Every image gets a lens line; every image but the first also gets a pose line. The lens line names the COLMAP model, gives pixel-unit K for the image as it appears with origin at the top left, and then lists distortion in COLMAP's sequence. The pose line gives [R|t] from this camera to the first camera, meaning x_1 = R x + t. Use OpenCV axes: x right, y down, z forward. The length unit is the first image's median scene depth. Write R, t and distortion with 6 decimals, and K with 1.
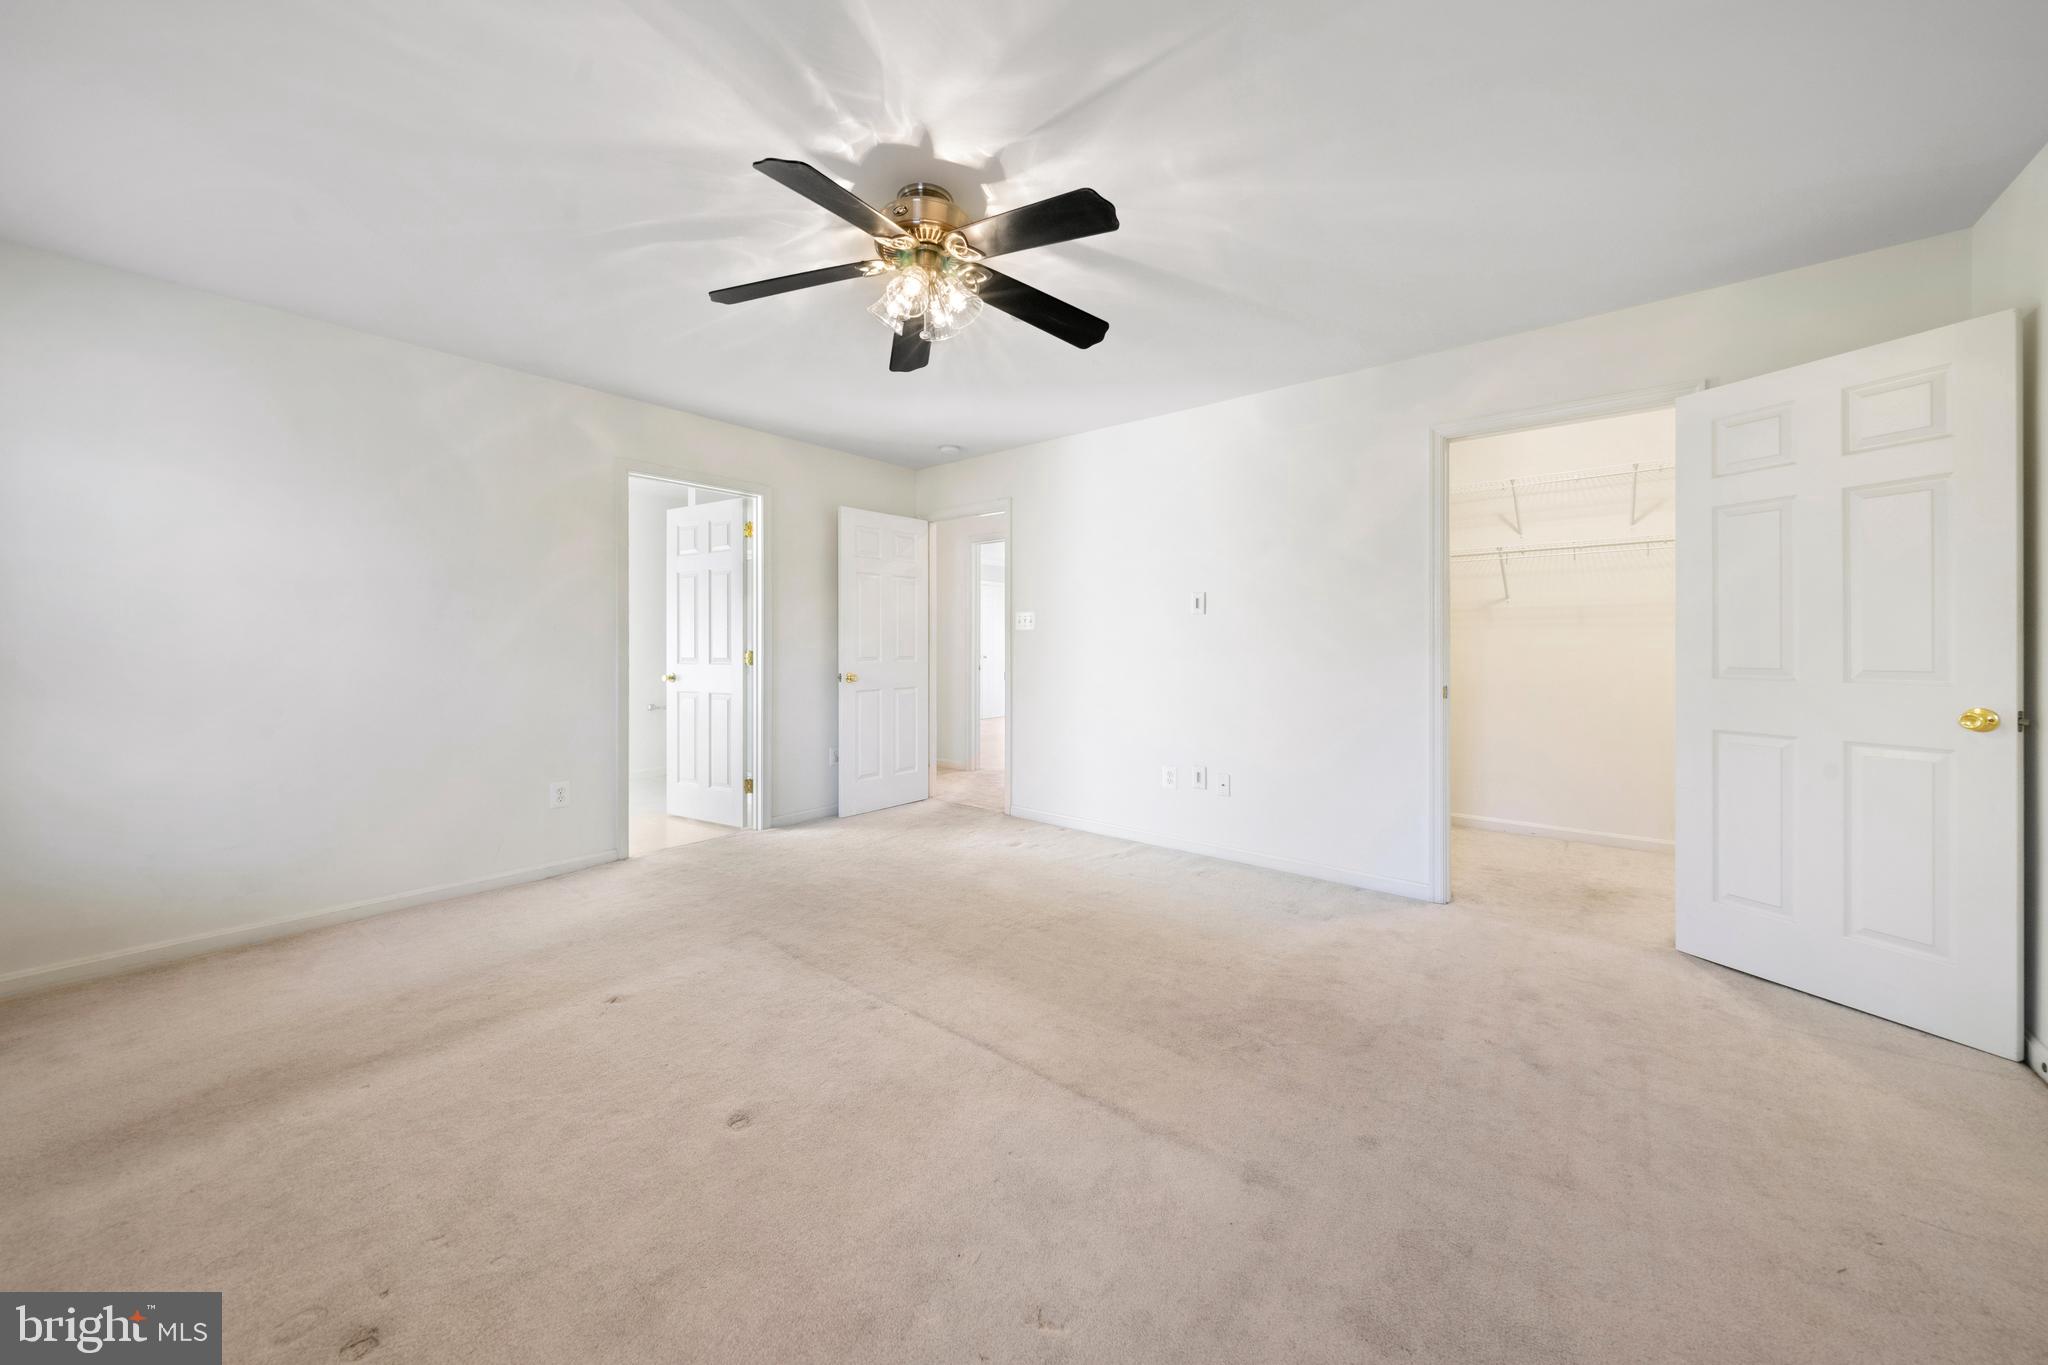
lens RADIAL K [[705.9, 0, 1024.1], [0, 705.9, 671.0], [0, 0, 1]] dist [-0.001623, -0.000104]
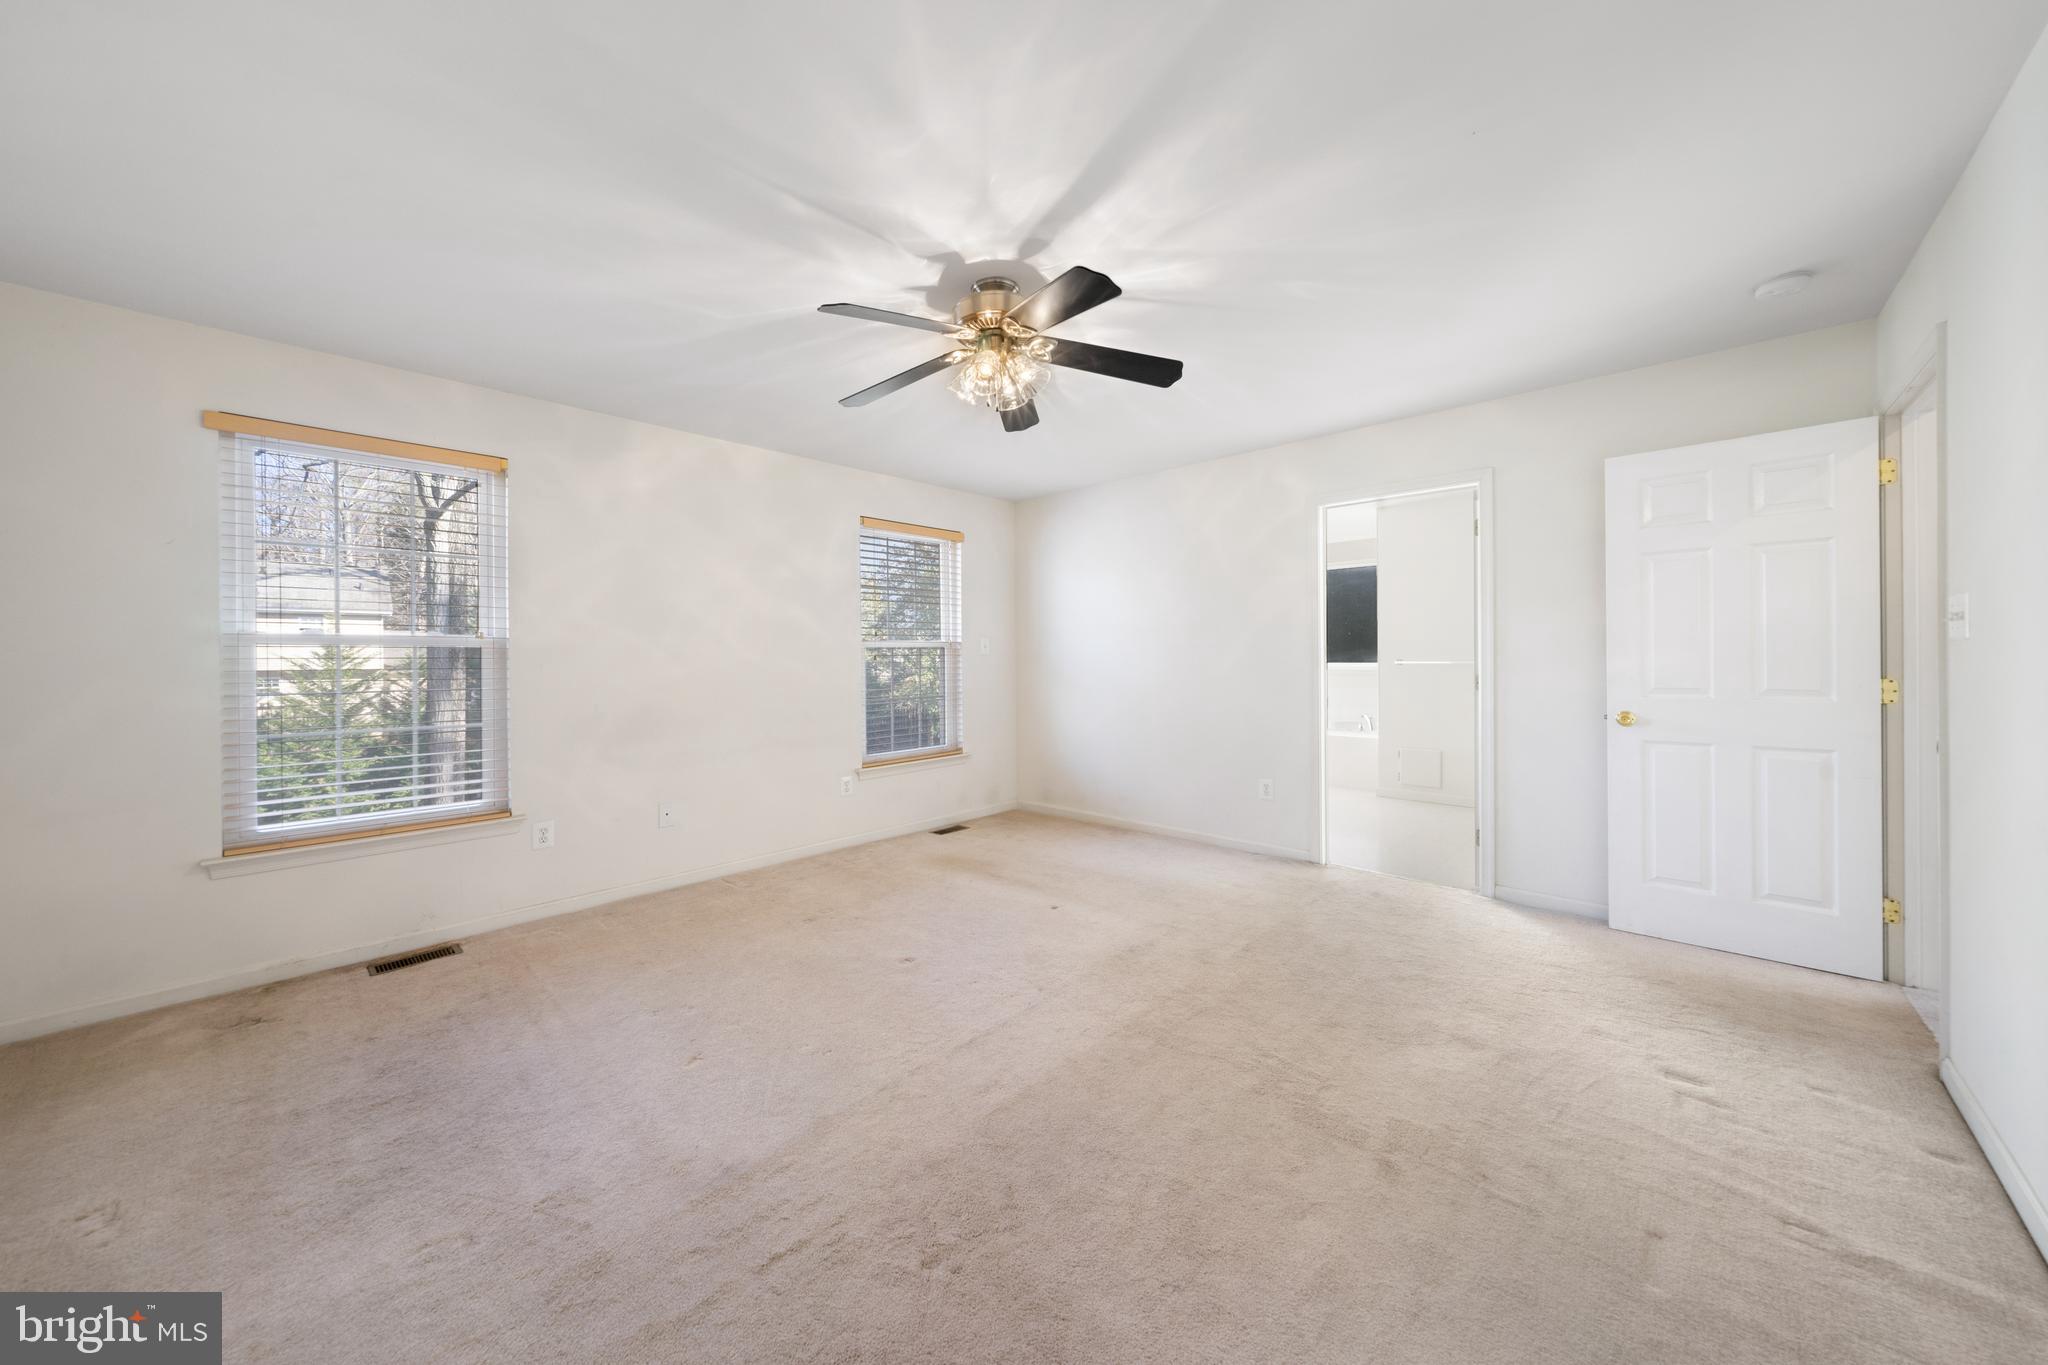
lens RADIAL K [[715.6, 0, 1024.0], [0, 715.6, 682.5], [0, 0, 1]] dist [0.074526, -0.000028]
pose [[-0.042938, 0.037628, -0.998369, 0.600966], [-0.024408, 0.998953, 0.038699, -0.047220], [0.998780, 0.026030, -0.041974, 0.629565]]
